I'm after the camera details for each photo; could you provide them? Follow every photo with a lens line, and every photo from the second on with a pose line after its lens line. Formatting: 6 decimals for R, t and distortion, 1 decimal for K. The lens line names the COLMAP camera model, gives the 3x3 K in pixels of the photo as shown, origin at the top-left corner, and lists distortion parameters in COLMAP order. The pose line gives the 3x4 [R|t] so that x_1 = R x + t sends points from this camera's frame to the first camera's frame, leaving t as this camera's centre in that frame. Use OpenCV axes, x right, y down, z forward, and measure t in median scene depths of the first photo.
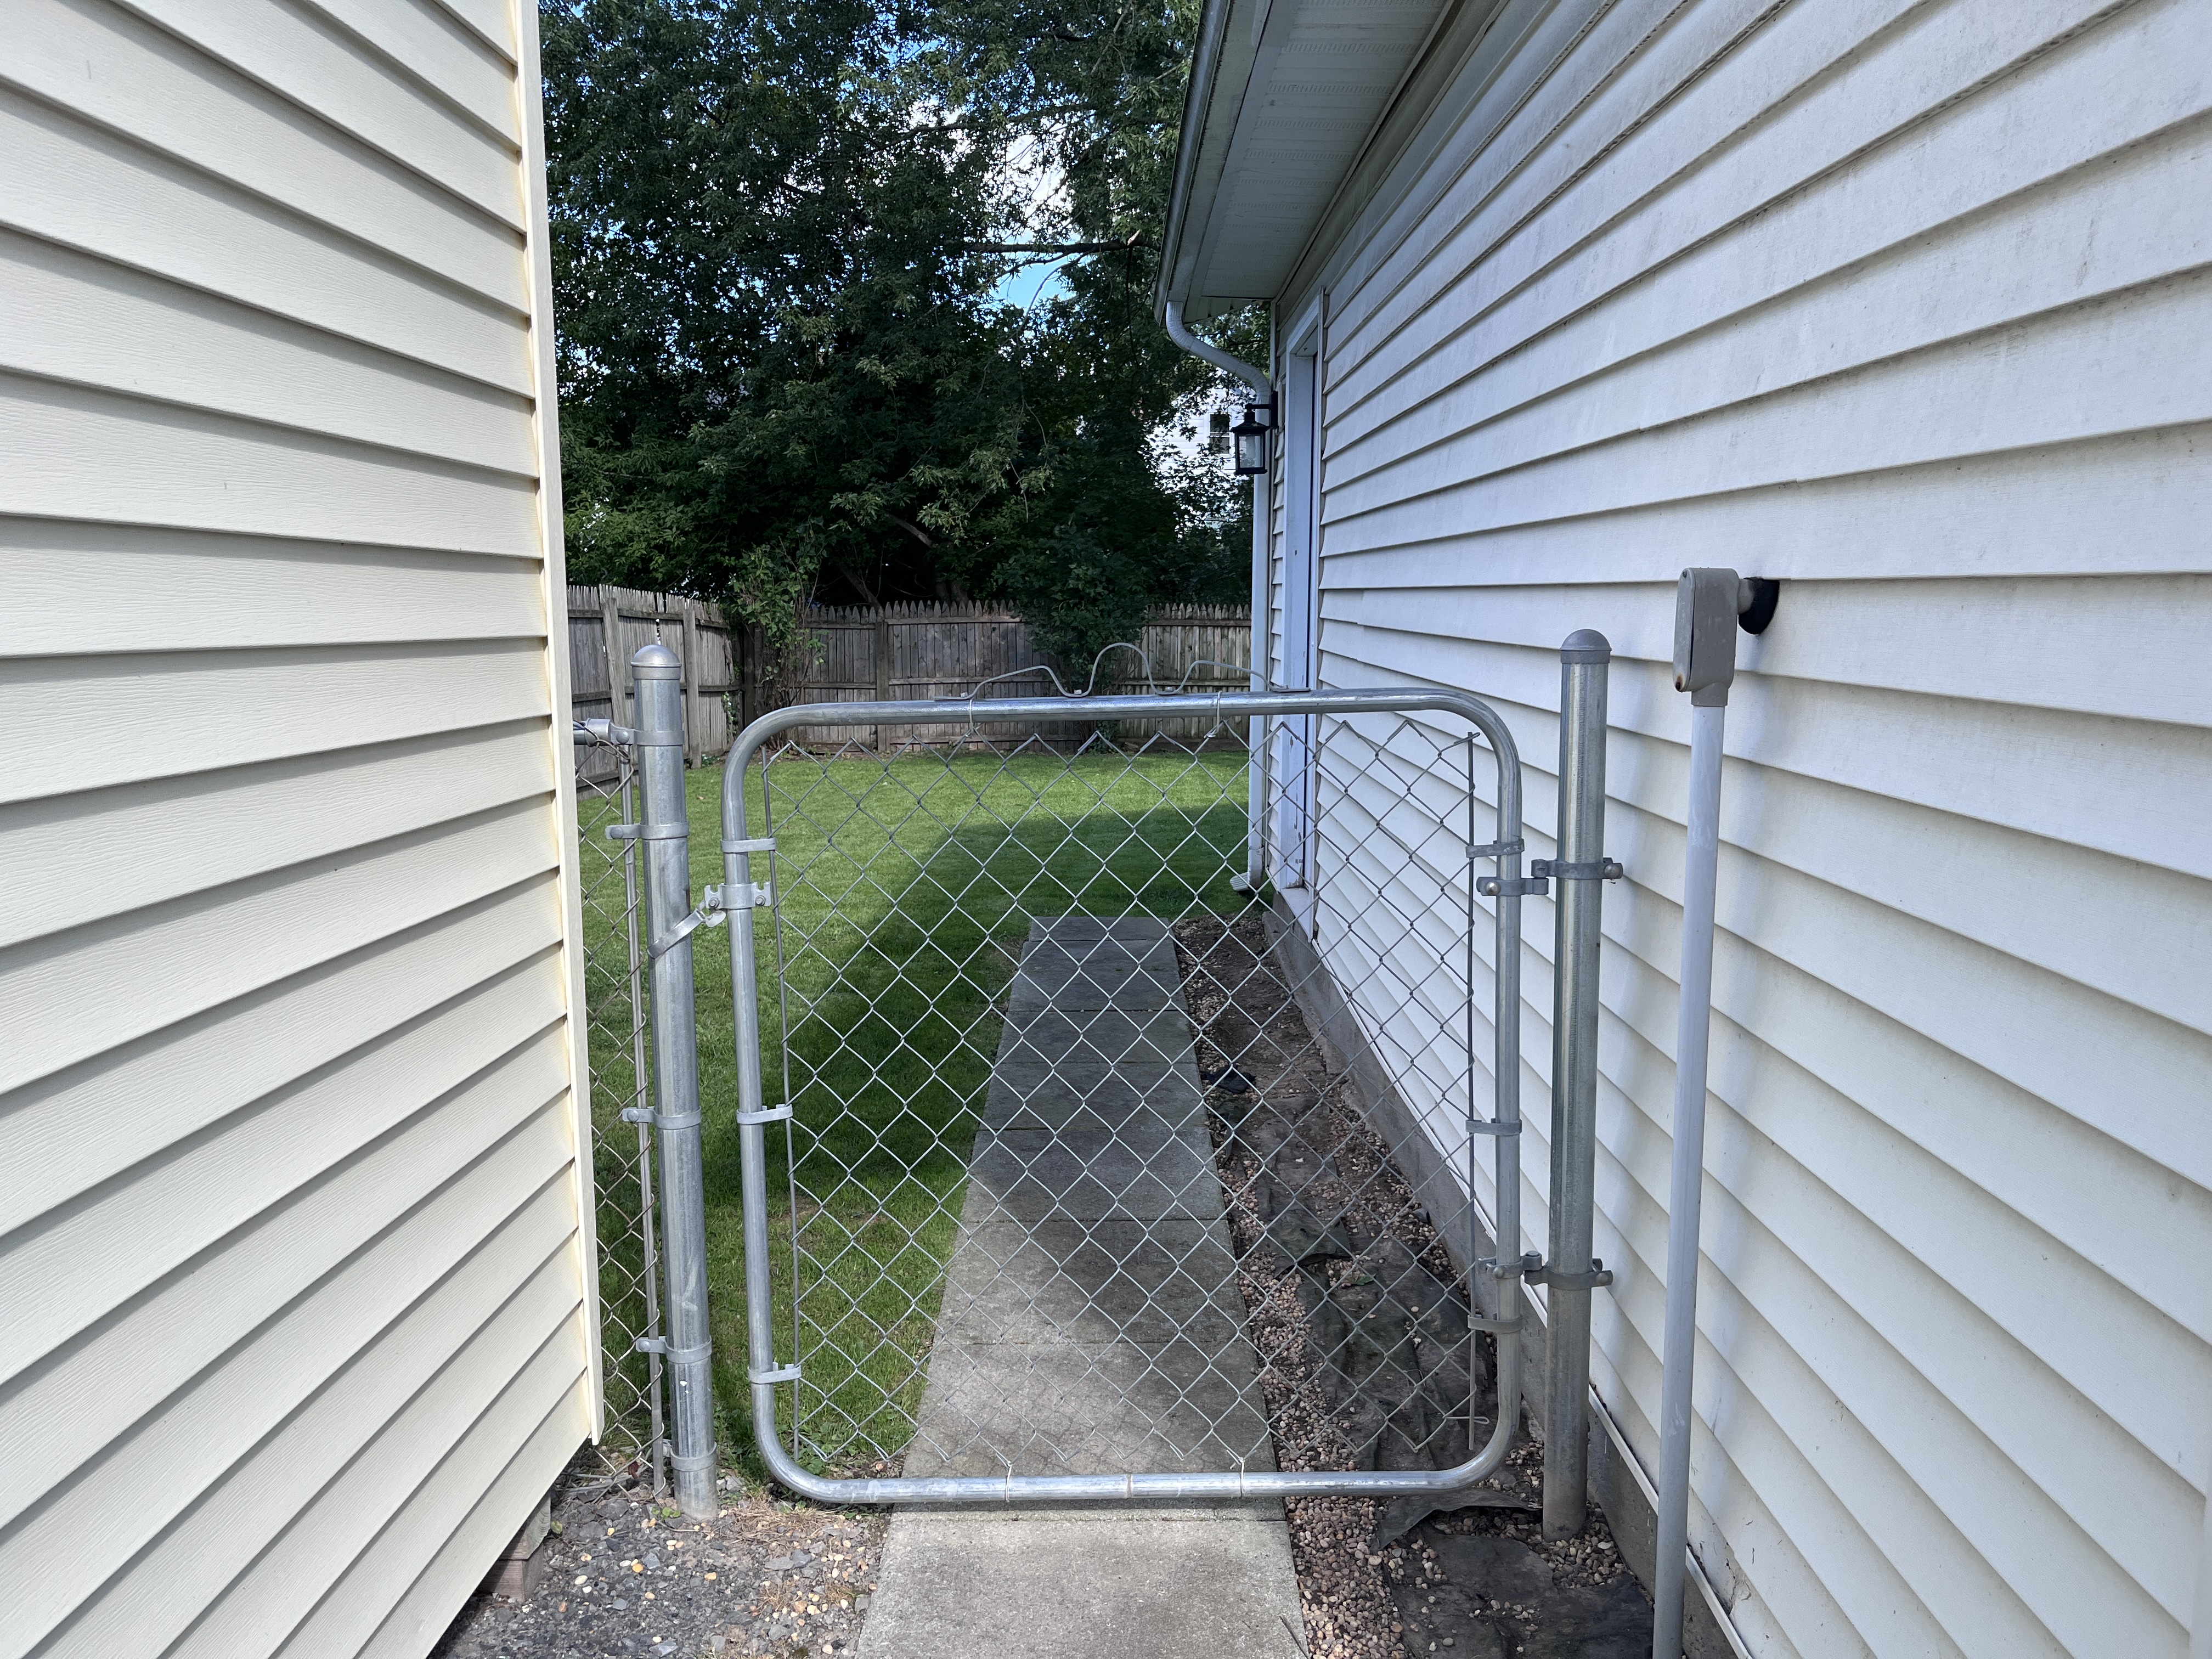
lens RADIAL K [[1679.0, 0, 1097.2], [0, 1679.0, 834.1], [0, 0, 1]] dist [0.057400, -0.075127]
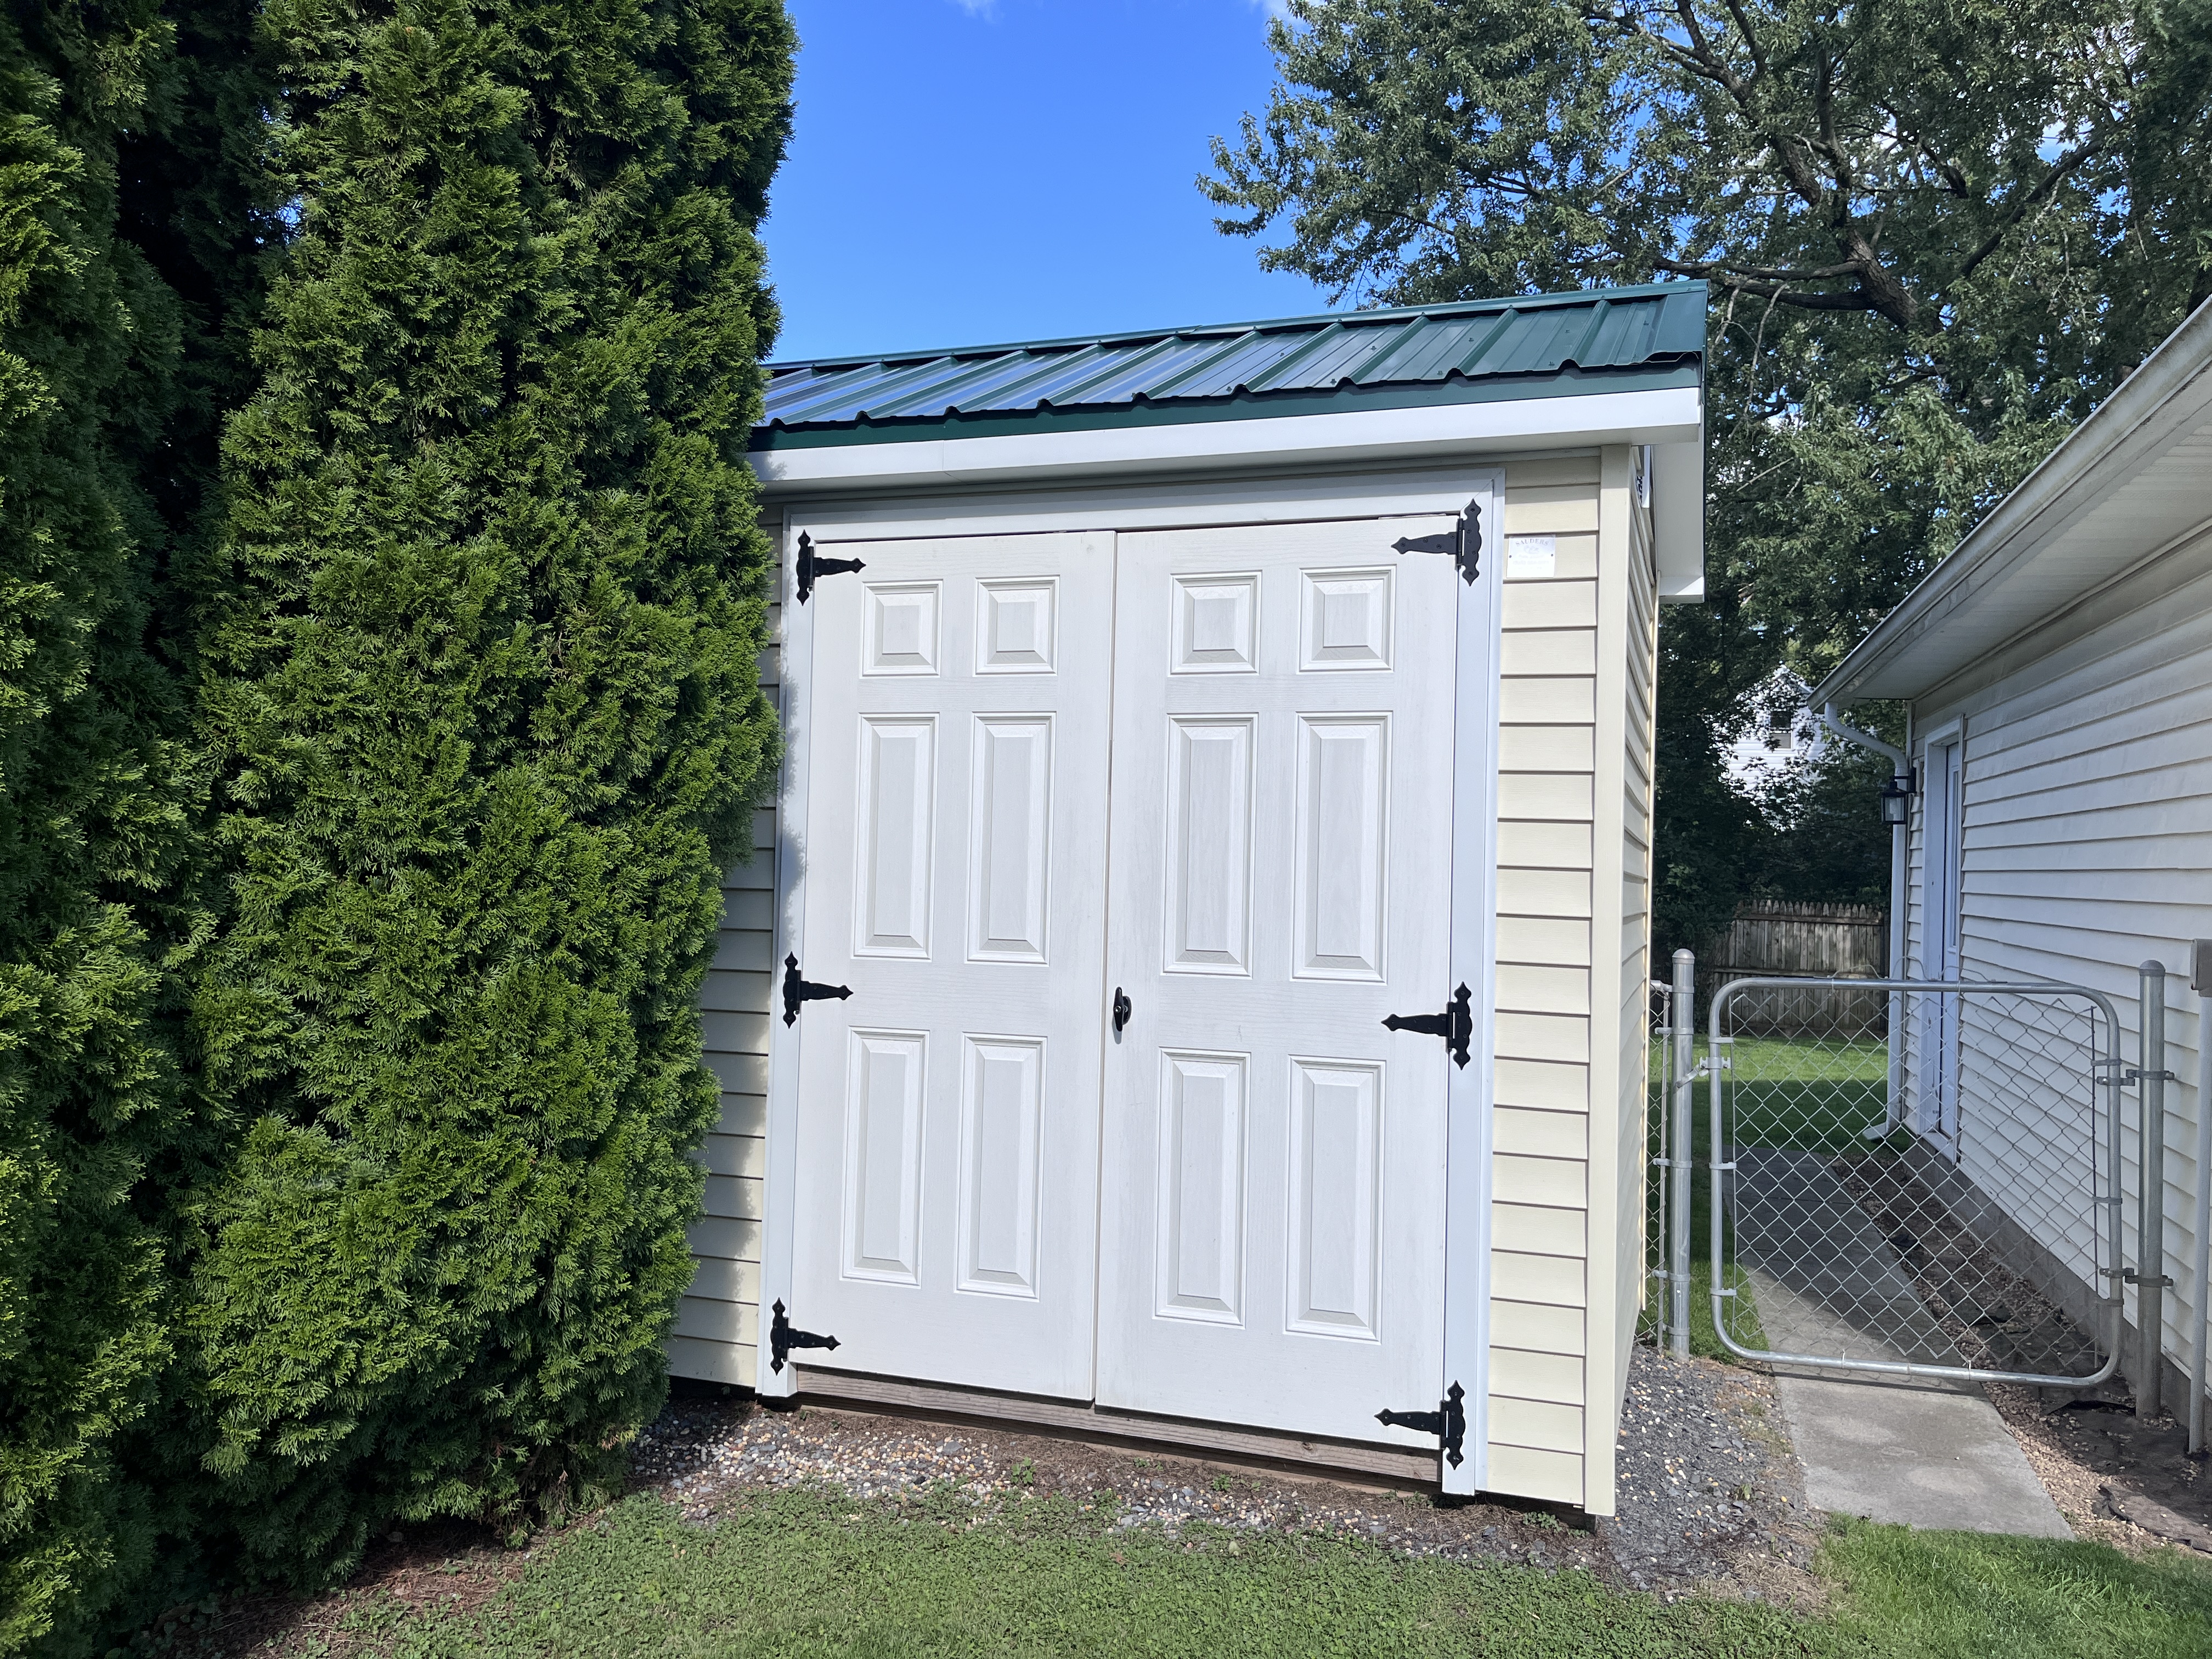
lens RADIAL K [[1672.2, 0, 1097.3], [0, 1672.2, 839.7], [0, 0, 1]] dist [0.056529, -0.083254]
pose [[0.954589, 0.022969, -0.297039, -0.287176], [-0.069497, 0.986685, -0.147044, 0.109398], [0.289707, 0.161010, 0.943475, -1.158474]]
